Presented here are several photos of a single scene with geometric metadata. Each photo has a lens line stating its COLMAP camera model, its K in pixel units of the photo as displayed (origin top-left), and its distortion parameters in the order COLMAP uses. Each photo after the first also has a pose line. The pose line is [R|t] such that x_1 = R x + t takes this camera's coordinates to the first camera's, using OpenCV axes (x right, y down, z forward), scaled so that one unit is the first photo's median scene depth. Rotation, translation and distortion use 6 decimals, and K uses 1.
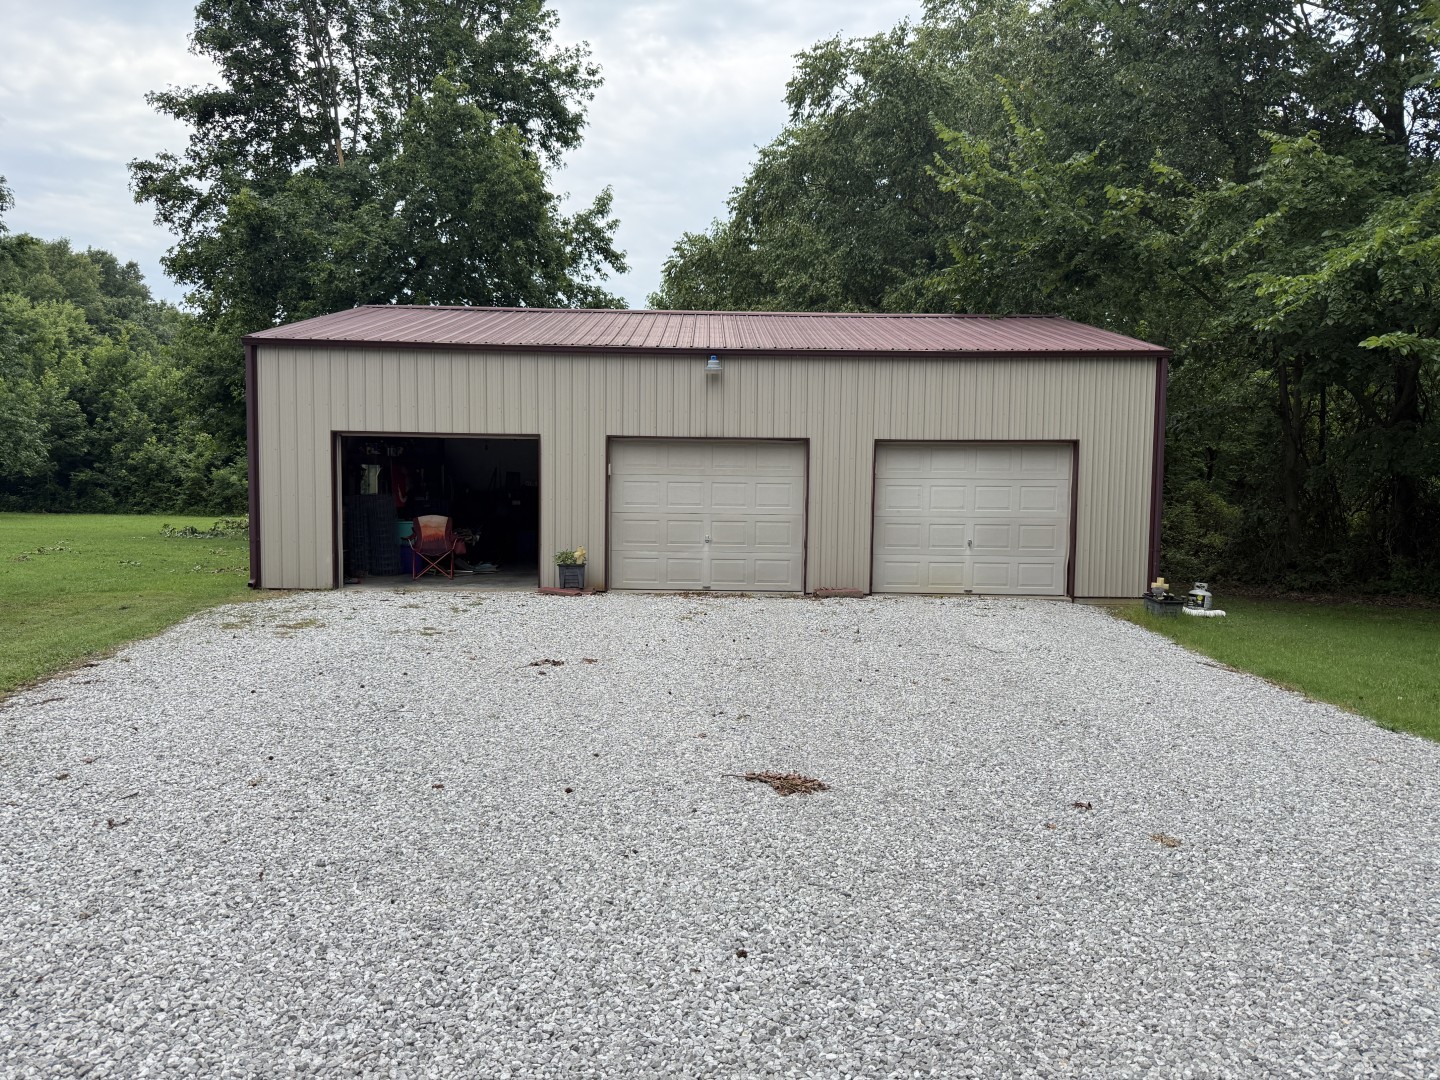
lens RADIAL K [[1028.7, 0, 720.0], [0, 1028.7, 540.0], [0, 0, 1]] dist [0.001997, 0.000838]
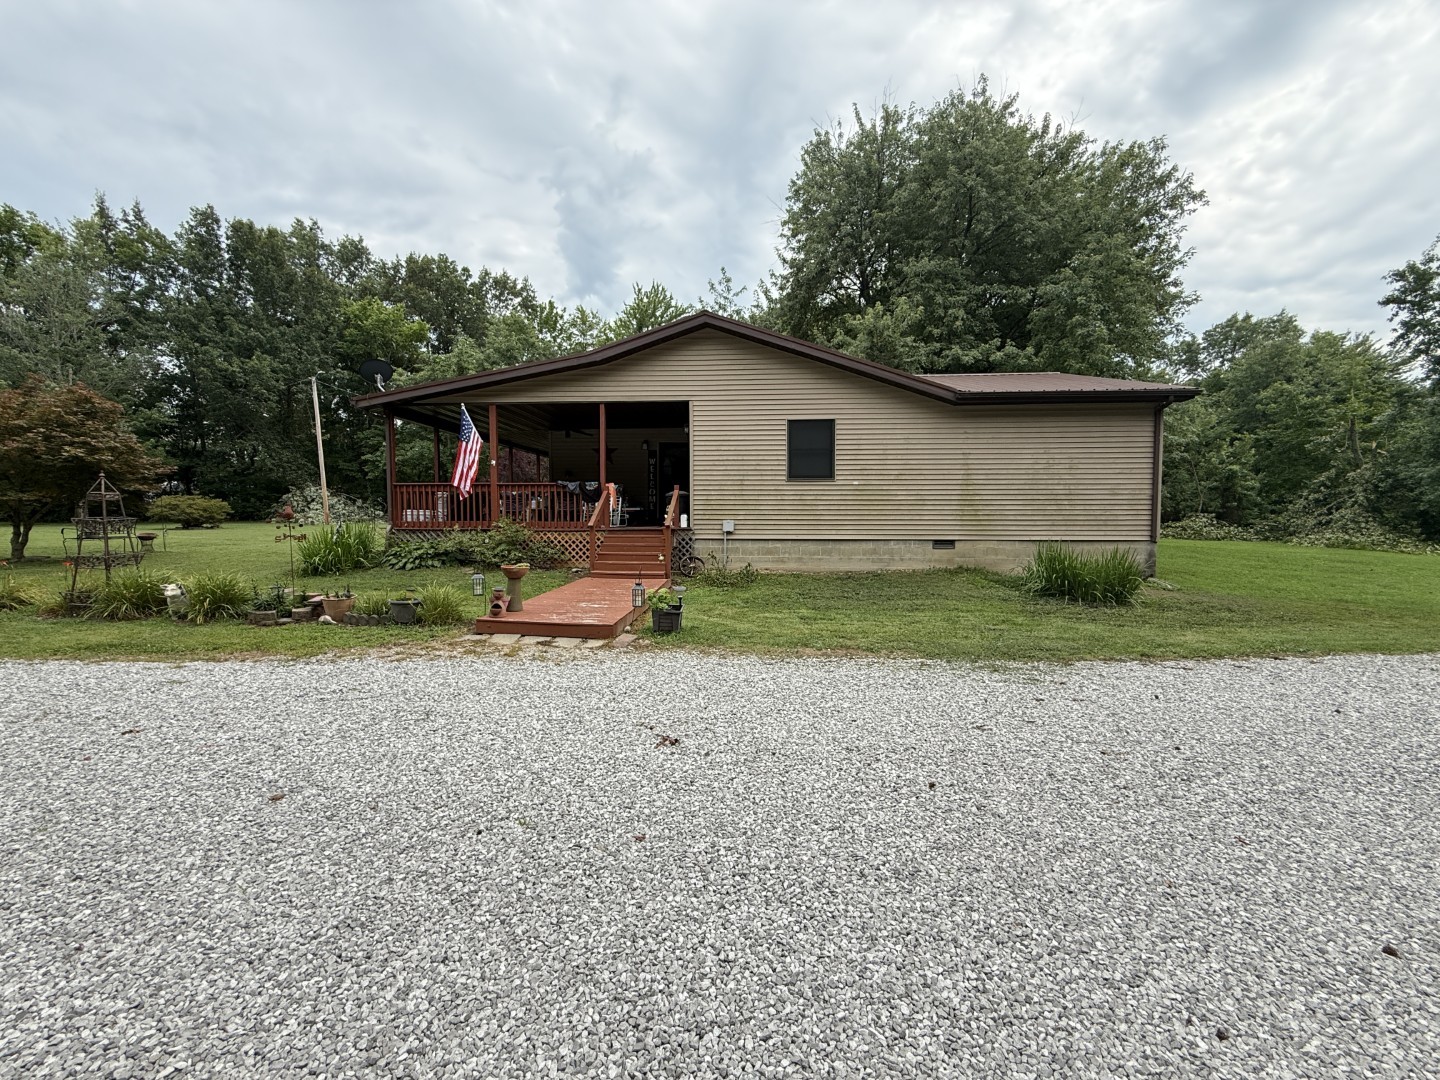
lens RADIAL K [[573.3, 0, 716.5], [0, 573.3, 539.2], [0, 0, 1]] dist [0.000083, 0.000939]
pose [[-0.085792, 0.033197, -0.995760, 0.098382], [-0.064599, 0.997156, 0.038809, -0.006440], [0.994217, 0.067654, -0.083404, 0.206472]]
